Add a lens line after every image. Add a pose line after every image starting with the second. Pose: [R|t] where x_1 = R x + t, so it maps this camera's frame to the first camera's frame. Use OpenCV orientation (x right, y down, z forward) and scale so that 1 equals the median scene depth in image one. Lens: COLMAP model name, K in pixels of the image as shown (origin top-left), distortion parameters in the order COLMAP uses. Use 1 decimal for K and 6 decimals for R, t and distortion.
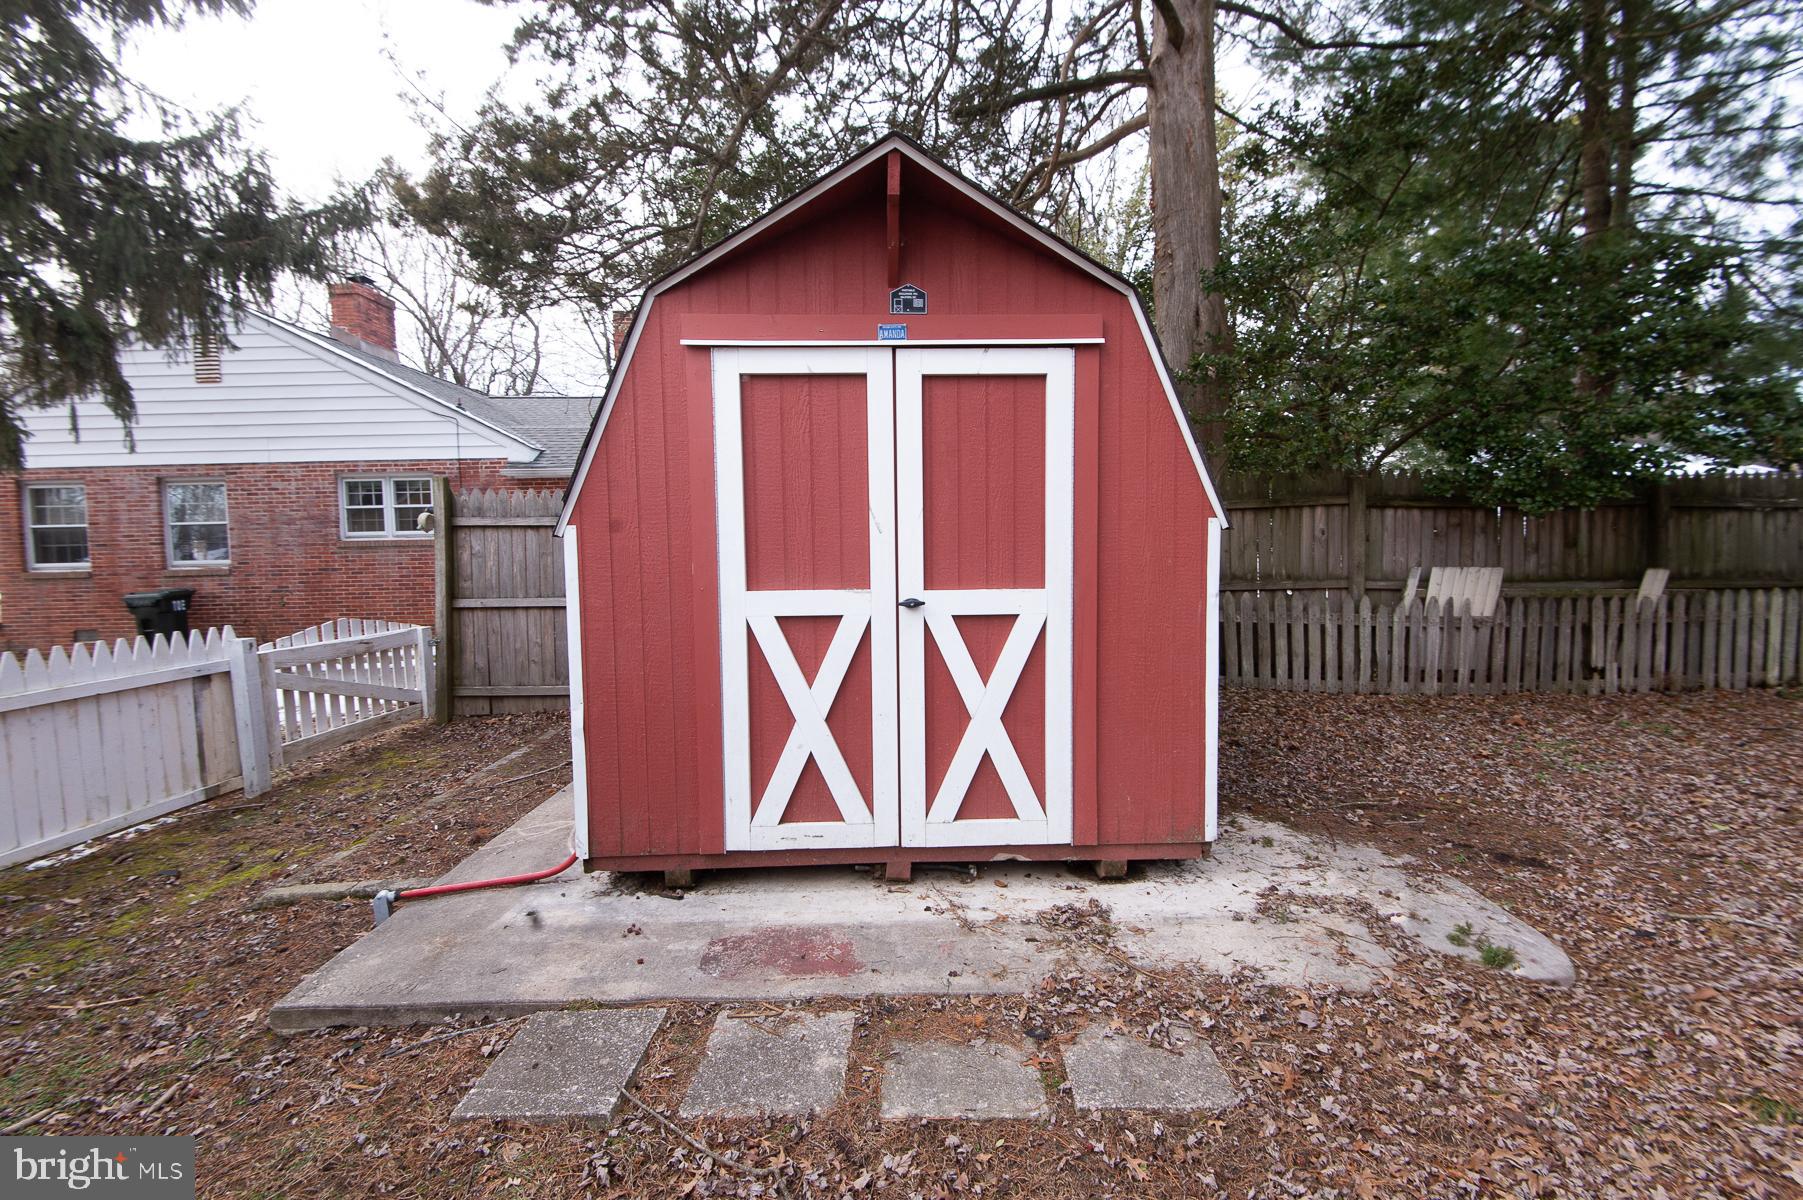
lens RADIAL K [[813.9, 0, 903.6], [0, 813.9, 602.0], [0, 0, 1]] dist [0.001224, 0.000036]
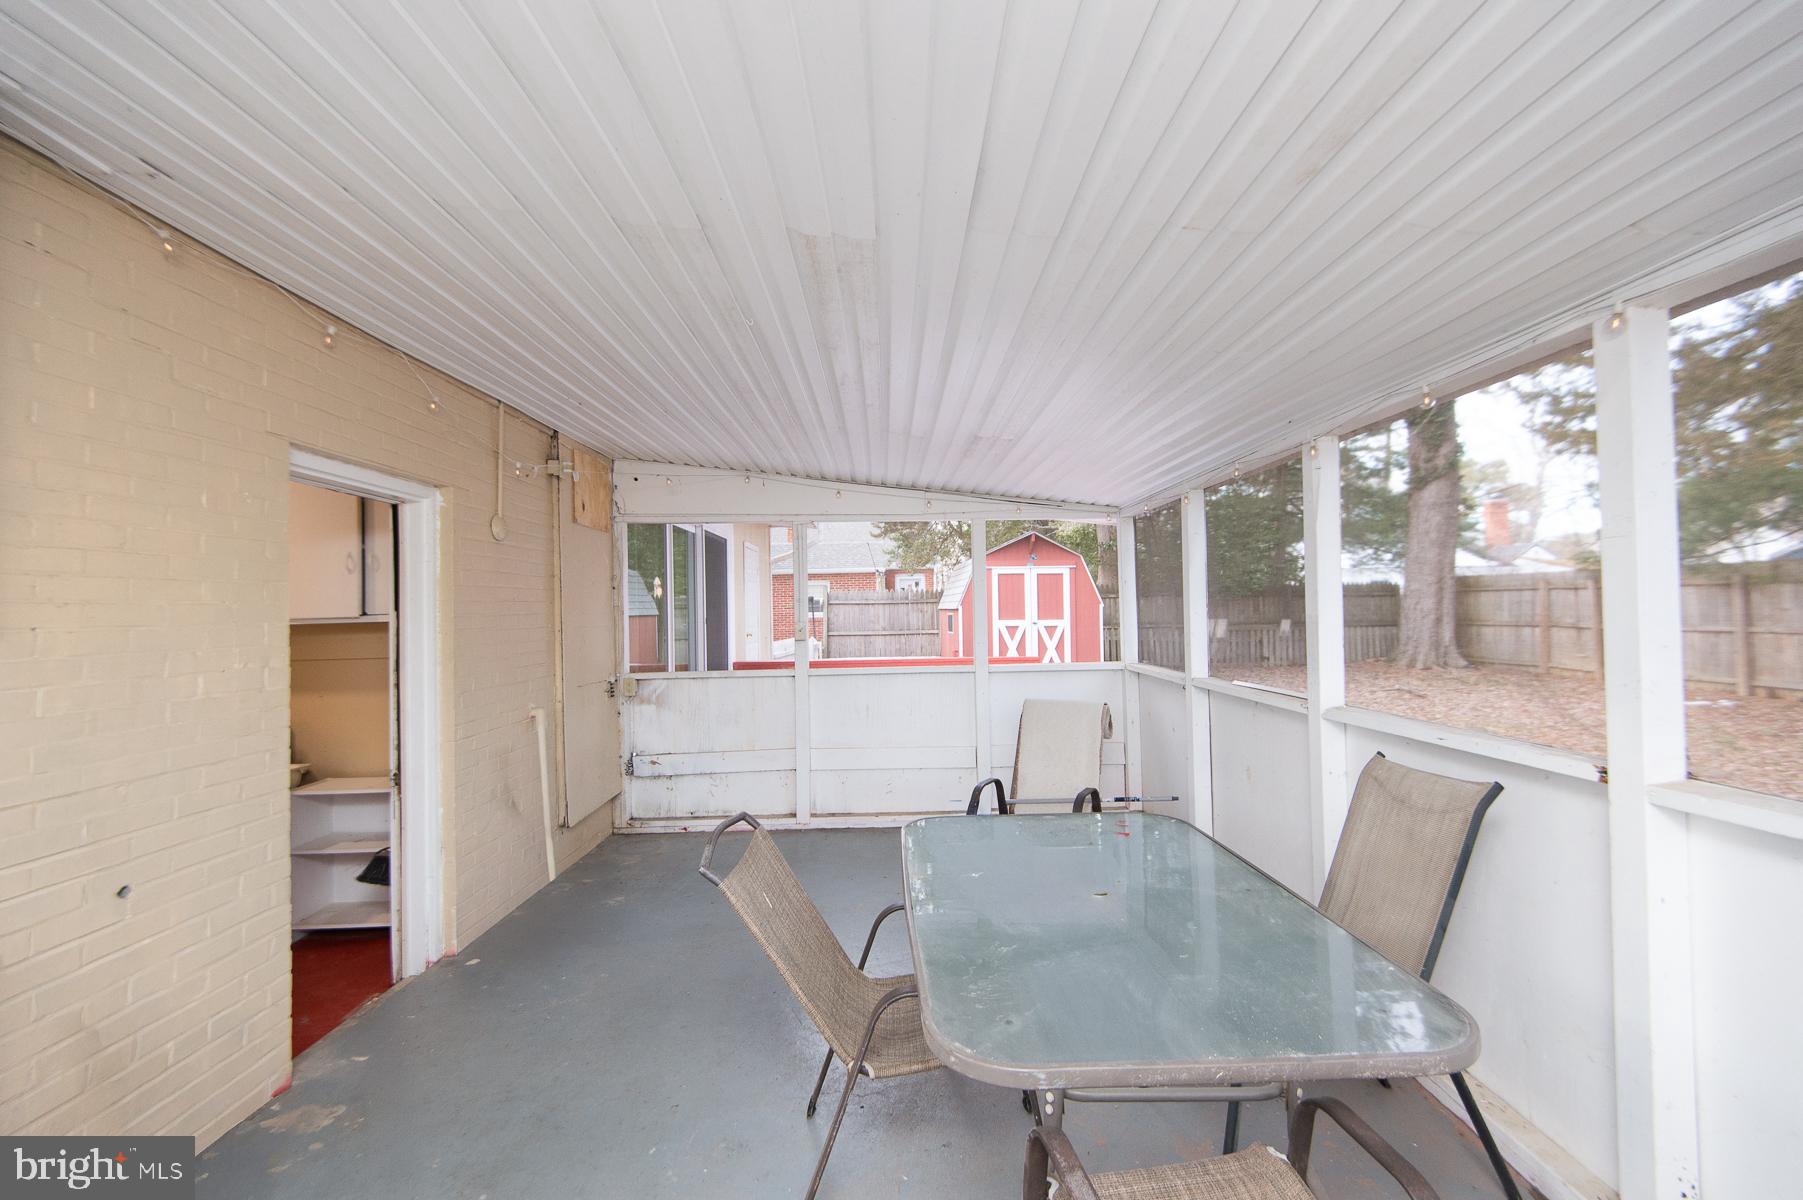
lens RADIAL K [[813.9, 0, 900.9], [0, 813.9, 601.7], [0, 0, 1]] dist [0.001224, 0.000036]
pose [[0.999951, -0.000849, 0.009898, -0.778690], [0.001682, 0.996432, -0.084386, 0.263820], [-0.009791, 0.084398, 0.996384, -3.516333]]
